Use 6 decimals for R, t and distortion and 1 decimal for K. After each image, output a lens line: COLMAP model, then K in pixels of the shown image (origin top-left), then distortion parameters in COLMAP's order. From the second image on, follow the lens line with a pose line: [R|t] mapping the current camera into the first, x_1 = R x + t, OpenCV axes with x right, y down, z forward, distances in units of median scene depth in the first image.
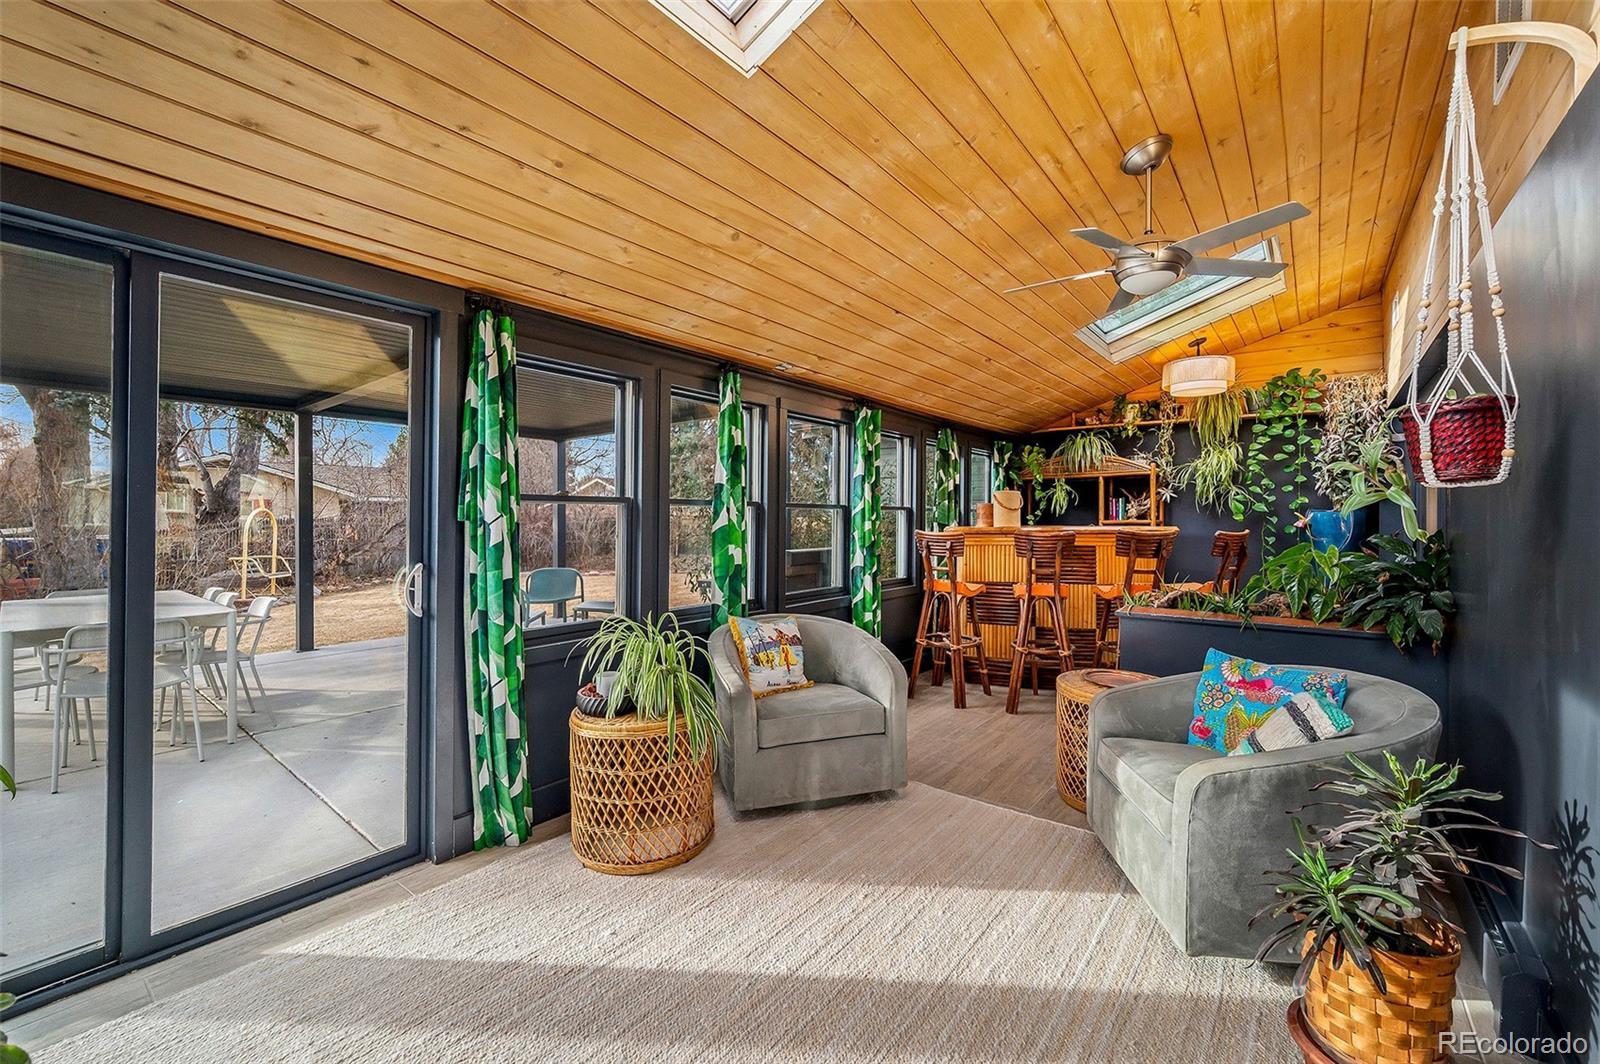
lens RADIAL K [[642.1, 0, 769.2], [0, 642.1, 522.1], [0, 0, 1]] dist [-0.003796, -0.000652]
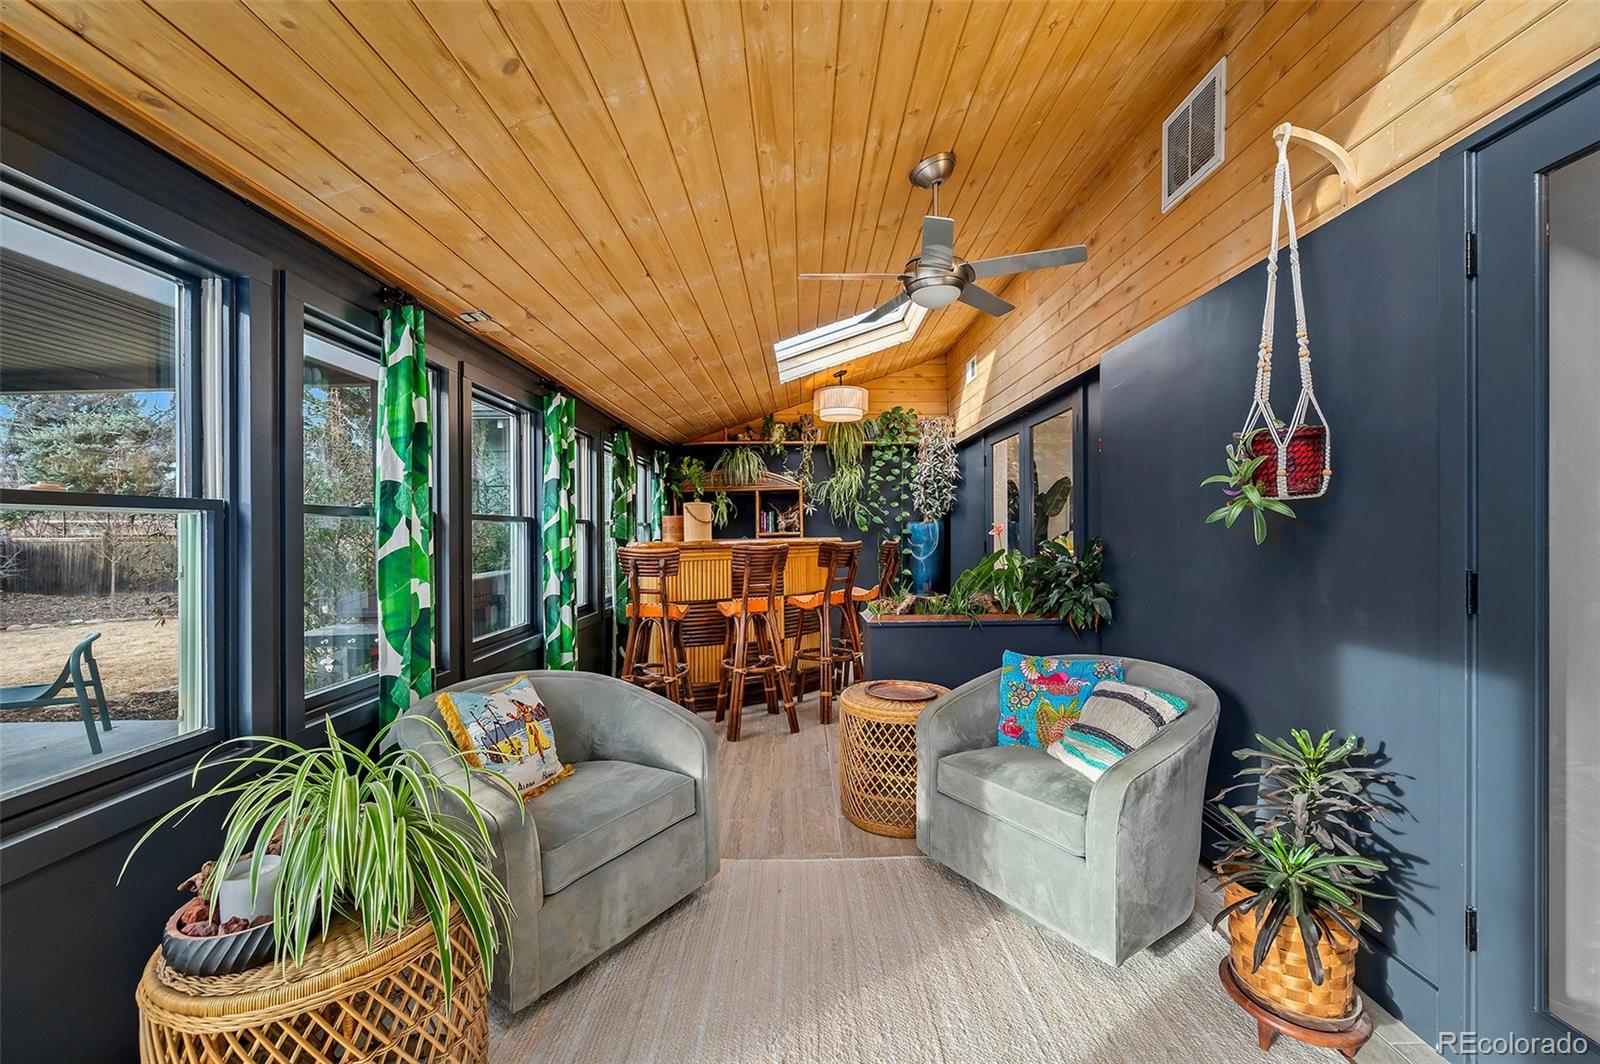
lens RADIAL K [[642.1, 0, 798.3], [0, 642.1, 536.8], [0, 0, 1]] dist [-0.003796, -0.000652]
pose [[0.767076, -0.017352, 0.641322, -0.156010], [0.017417, 0.999829, 0.006220, -0.002922], [-0.641320, 0.006398, 0.767247, 0.243291]]
